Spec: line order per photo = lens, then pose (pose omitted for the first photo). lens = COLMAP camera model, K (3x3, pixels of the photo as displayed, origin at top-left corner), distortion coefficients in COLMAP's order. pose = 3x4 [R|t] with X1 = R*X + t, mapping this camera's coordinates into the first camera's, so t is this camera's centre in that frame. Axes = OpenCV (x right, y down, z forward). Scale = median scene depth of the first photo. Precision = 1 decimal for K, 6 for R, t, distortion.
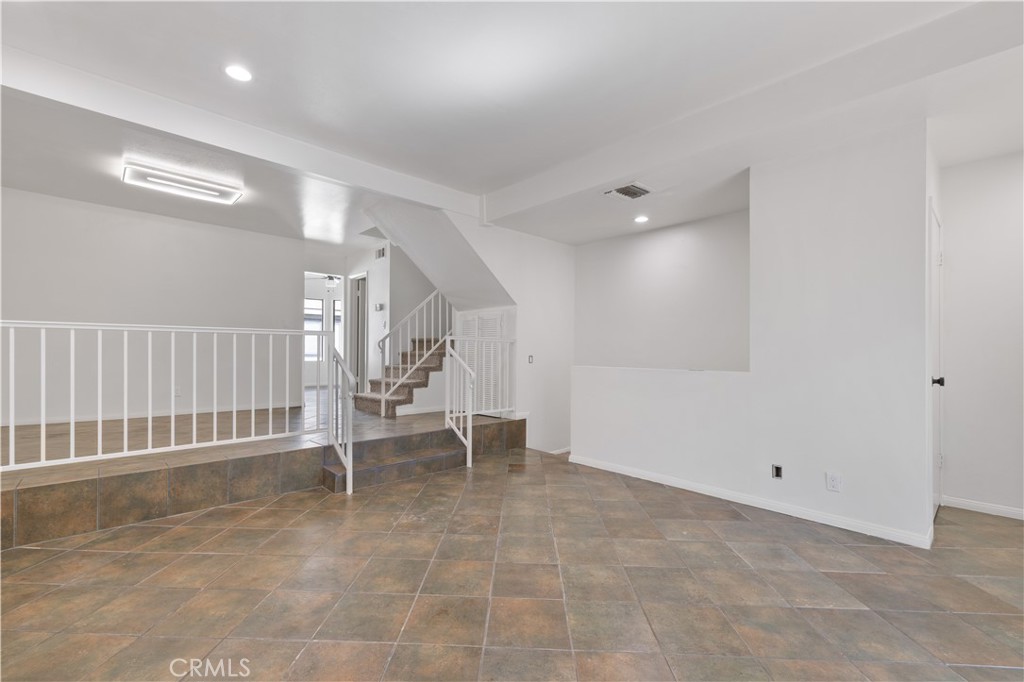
lens RADIAL K [[434.0, 0, 511.4], [0, 434.0, 349.1], [0, 0, 1]] dist [-0.001059, 0.000642]
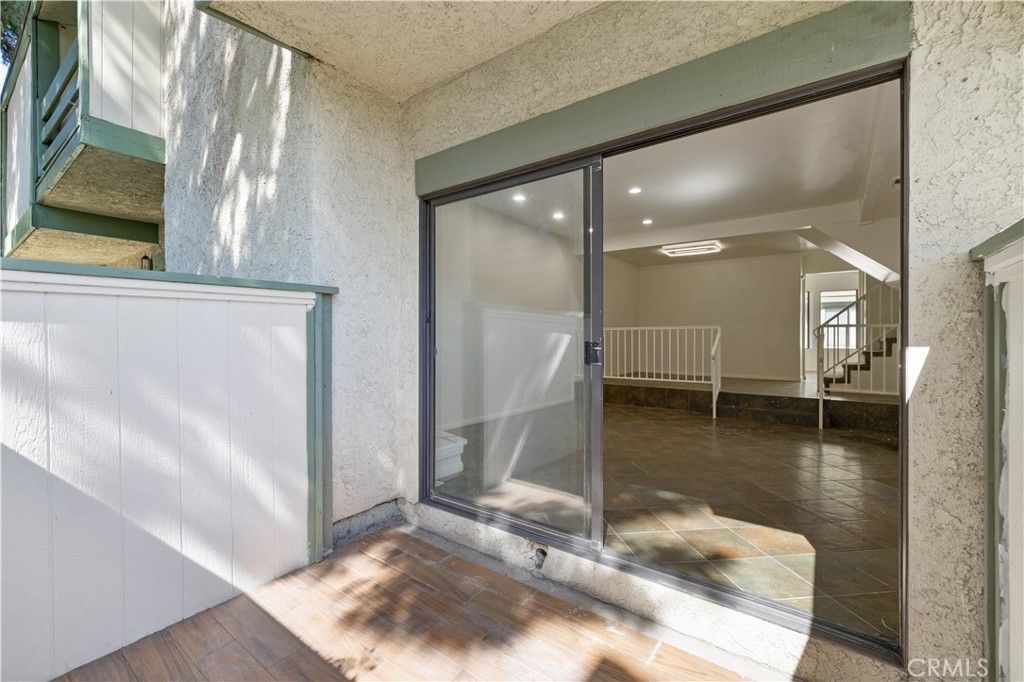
lens RADIAL K [[434.0, 0, 511.0], [0, 434.0, 341.5], [0, 0, 1]] dist [-0.001059, 0.000642]
pose [[0.178422, -0.002618, -0.983951, 1.359511], [0.007559, 0.999971, -0.001290, 0.018347], [0.983925, -0.007208, 0.178437, -0.148818]]
